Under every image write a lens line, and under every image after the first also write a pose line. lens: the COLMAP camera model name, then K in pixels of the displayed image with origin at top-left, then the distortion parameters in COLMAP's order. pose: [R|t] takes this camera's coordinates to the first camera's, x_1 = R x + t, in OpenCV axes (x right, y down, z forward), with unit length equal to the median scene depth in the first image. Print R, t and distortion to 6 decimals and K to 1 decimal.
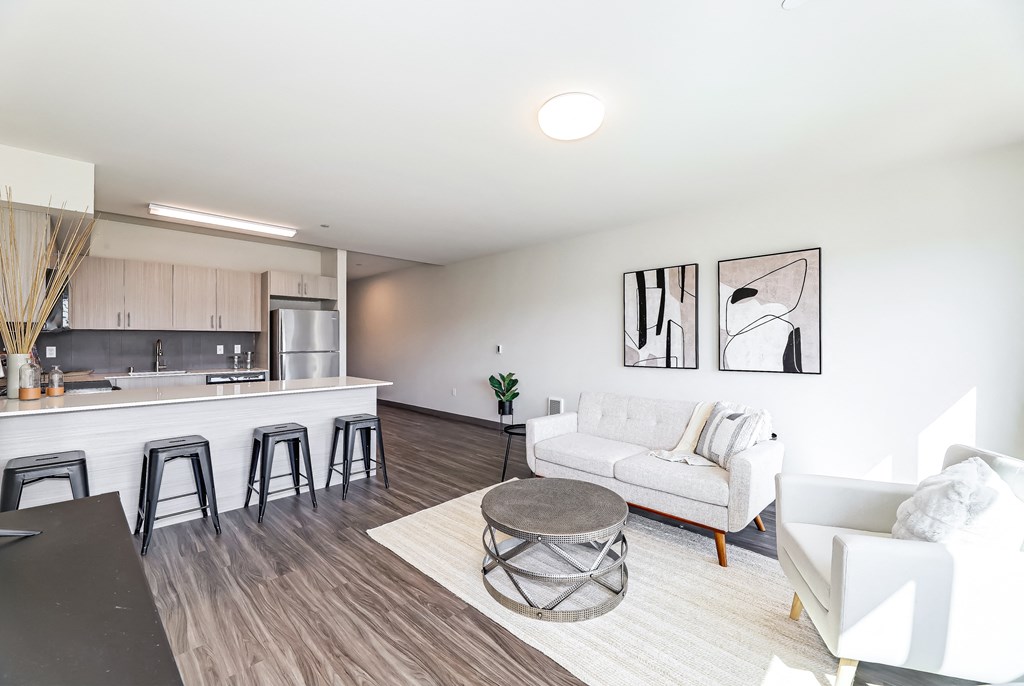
lens RADIAL K [[430.5, 0, 512.0], [0, 430.5, 343.0], [0, 0, 1]] dist [-0.000216, 0.000005]
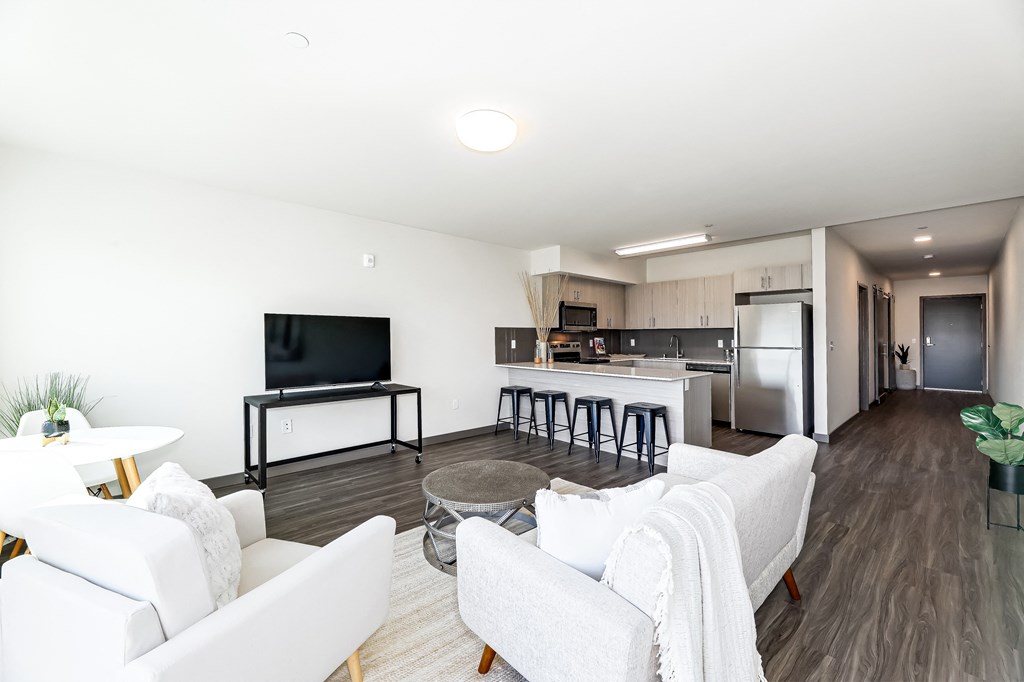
lens RADIAL K [[424.0, 0, 499.6], [0, 424.0, 333.6], [0, 0, 1]] dist [0.001459, 0.000155]
pose [[-0.060141, -0.003207, -0.998185, 0.778380], [-0.005728, 0.999979, -0.002868, -0.007743], [0.998173, 0.005545, -0.060159, 0.703979]]
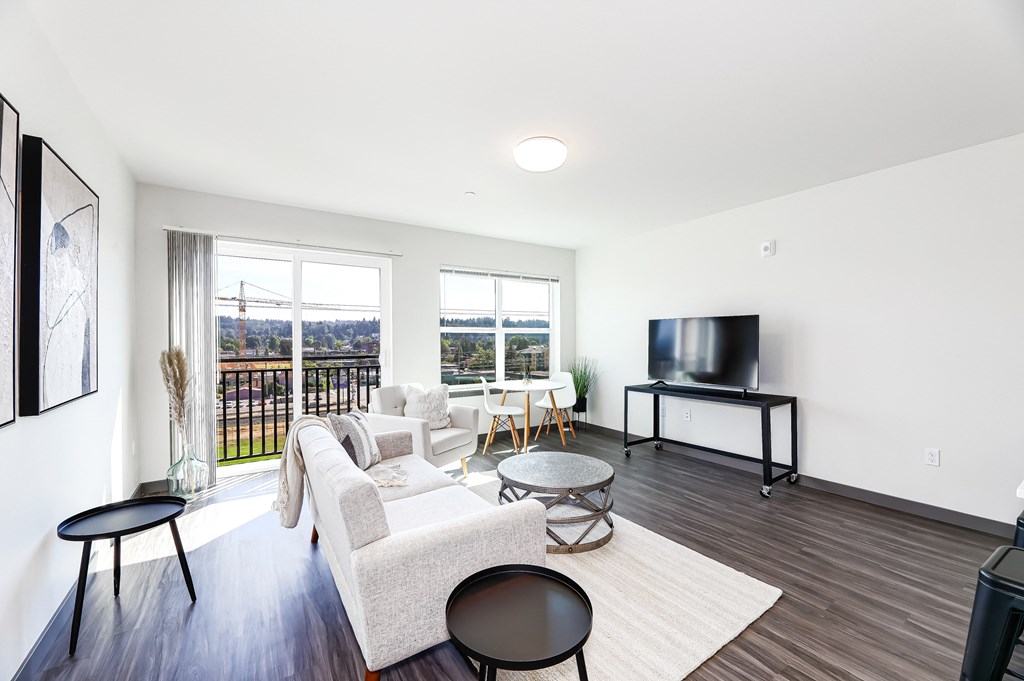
lens RADIAL K [[417.4, 0, 512.0], [0, 417.4, 340.5], [0, 0, 1]] dist [-0.000031, -0.000134]
pose [[-0.974678, 0.003111, 0.223592, -0.039122], [0.004192, 0.999982, 0.004360, 0.000970], [-0.223574, 0.005187, -0.974673, 1.413497]]
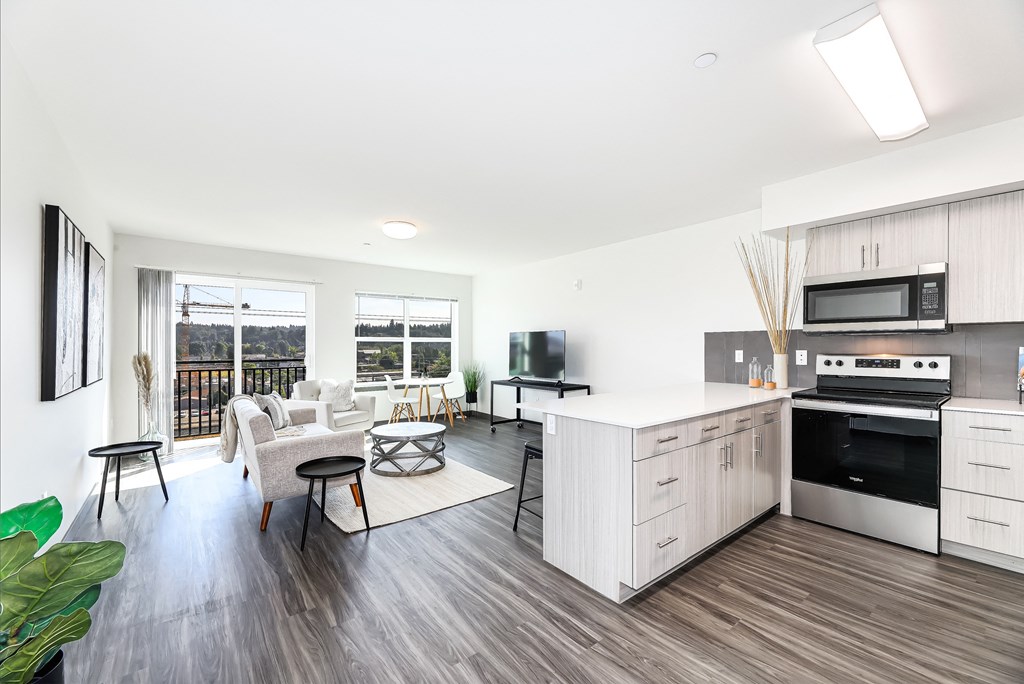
lens RADIAL K [[412.4, 0, 512.0], [0, 412.4, 342.0], [0, 0, 1]] dist [-0.000314, -0.000369]
pose [[-0.991706, 0.004005, 0.128465, -0.385426], [0.003076, 0.999968, -0.007426, -0.002012], [-0.128490, -0.006969, -0.991686, 1.783939]]
